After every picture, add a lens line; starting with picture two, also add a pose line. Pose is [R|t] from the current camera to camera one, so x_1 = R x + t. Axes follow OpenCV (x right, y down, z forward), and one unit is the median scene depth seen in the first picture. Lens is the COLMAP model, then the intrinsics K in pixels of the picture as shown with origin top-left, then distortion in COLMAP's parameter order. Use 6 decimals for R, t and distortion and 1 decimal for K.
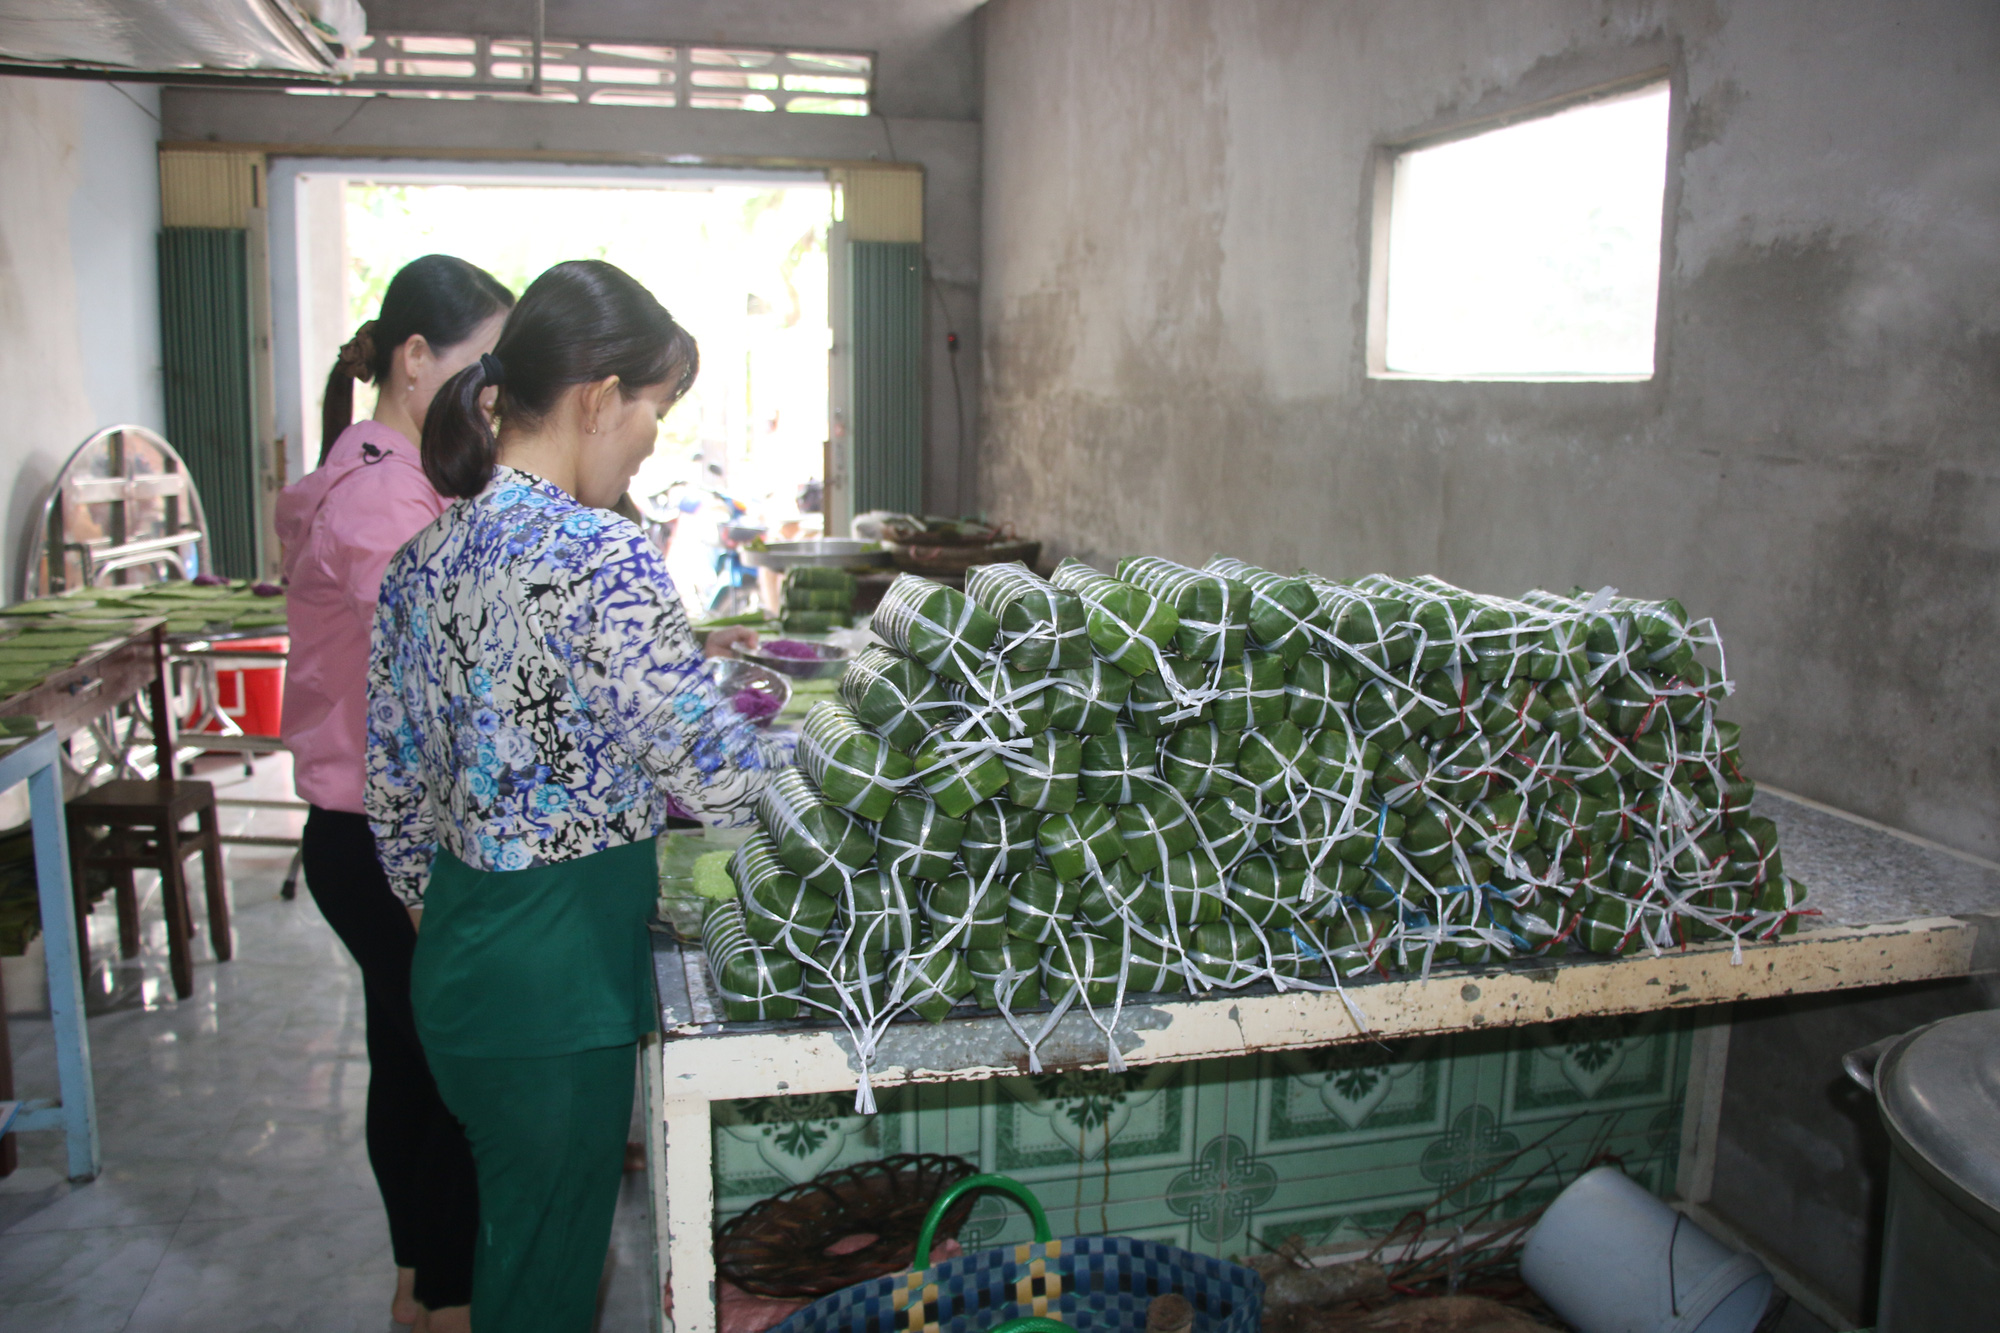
lens RADIAL K [[1626.3, 0, 1000.0], [0, 1626.3, 666.5], [0, 0, 1]] dist [-0.183731, 0.166468]
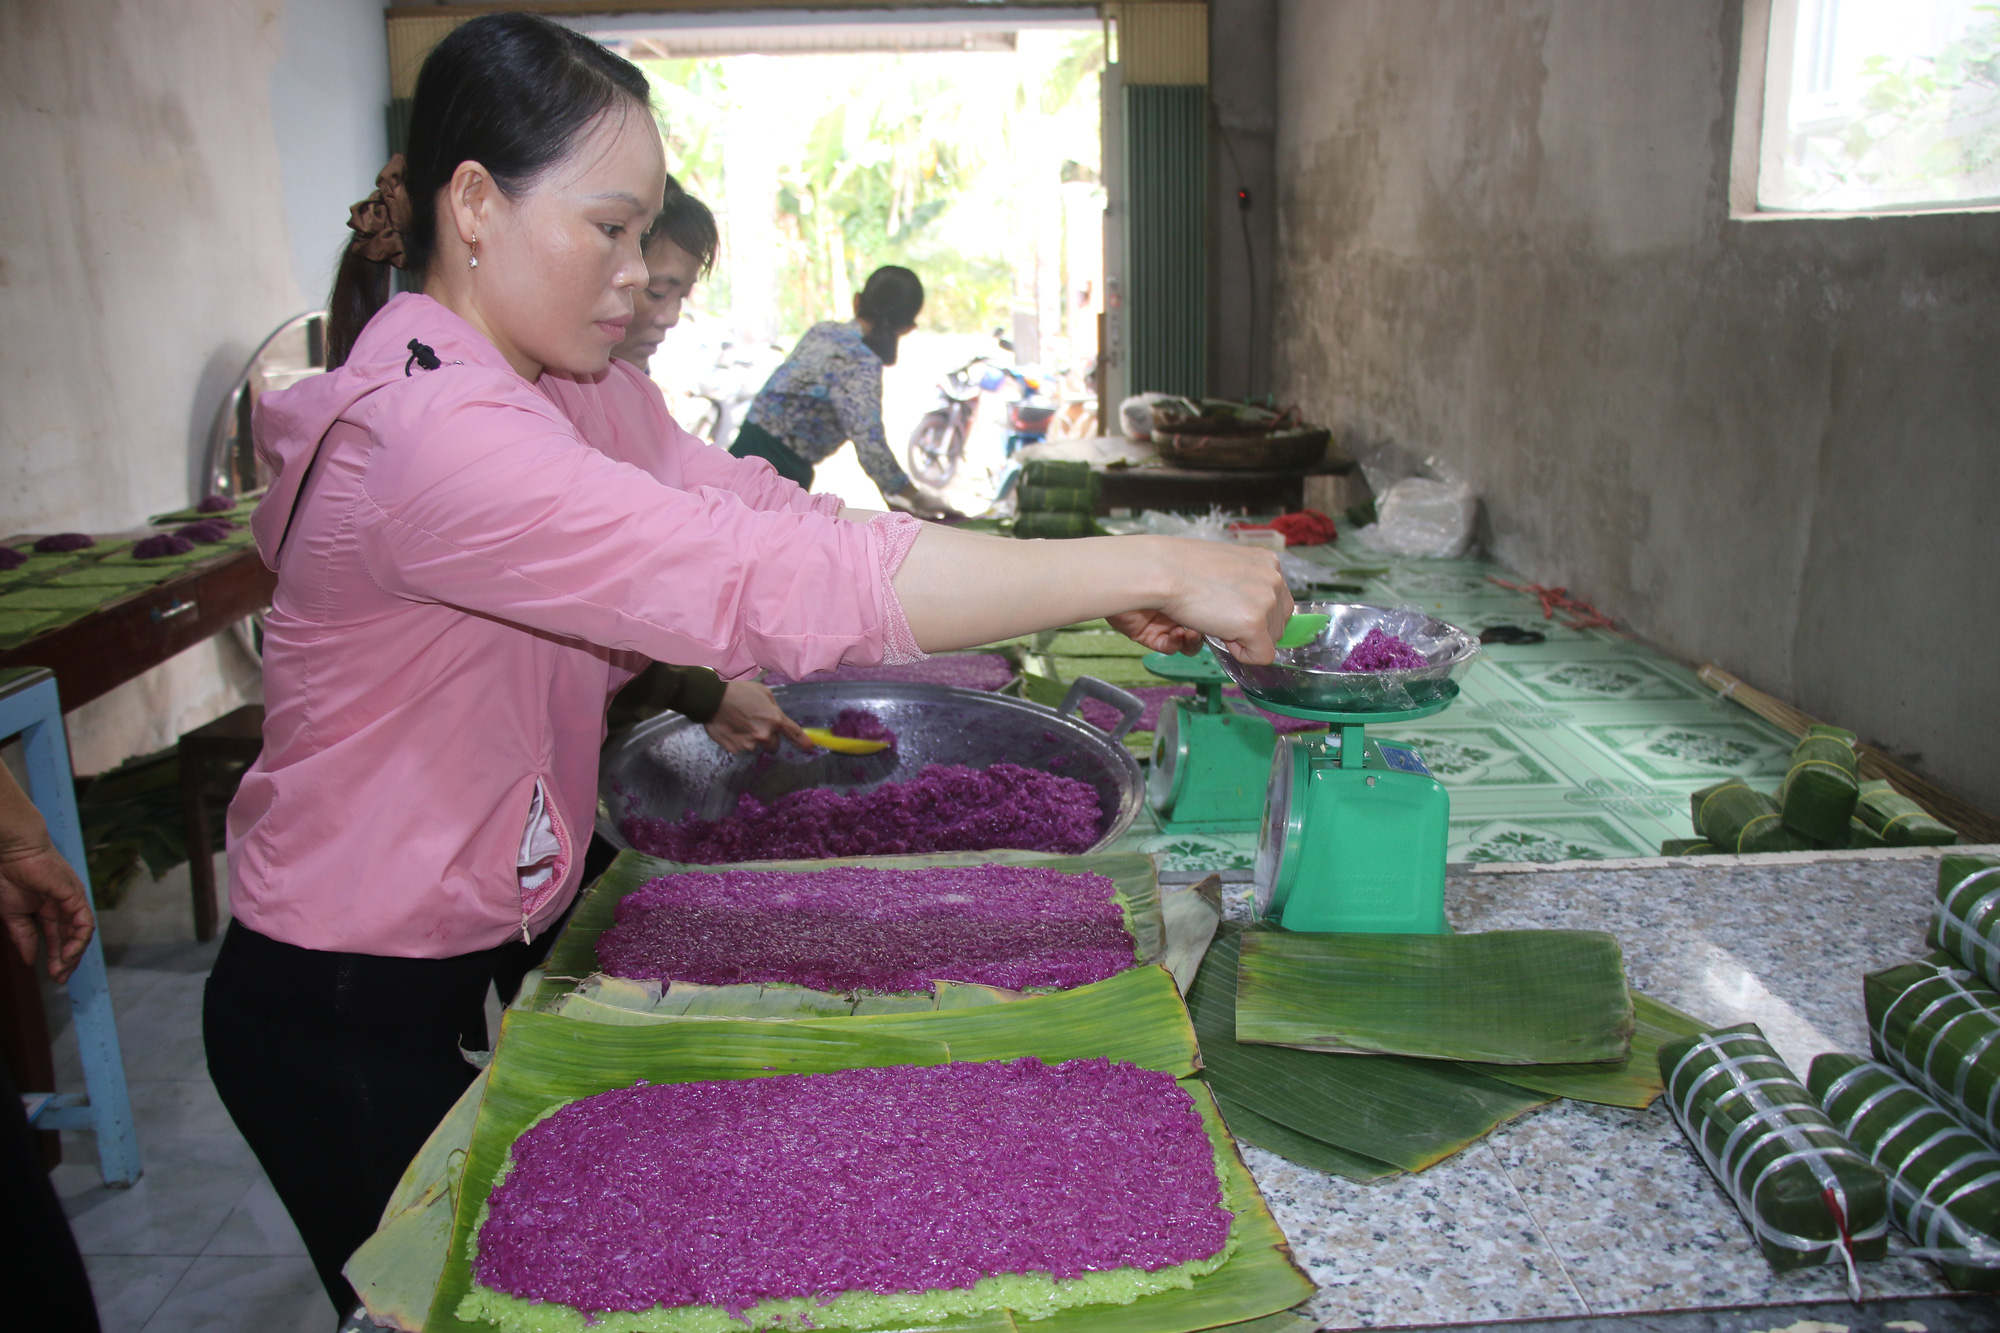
lens RADIAL K [[1626.3, 0, 1000.0], [0, 1626.3, 666.5], [0, 0, 1]] dist [-0.183731, 0.166468]
pose [[0.977996, 0.025203, -0.207095, 0.033190], [-0.009210, 0.996924, 0.077831, -0.016569], [0.208420, -0.074211, 0.975220, 0.128394]]
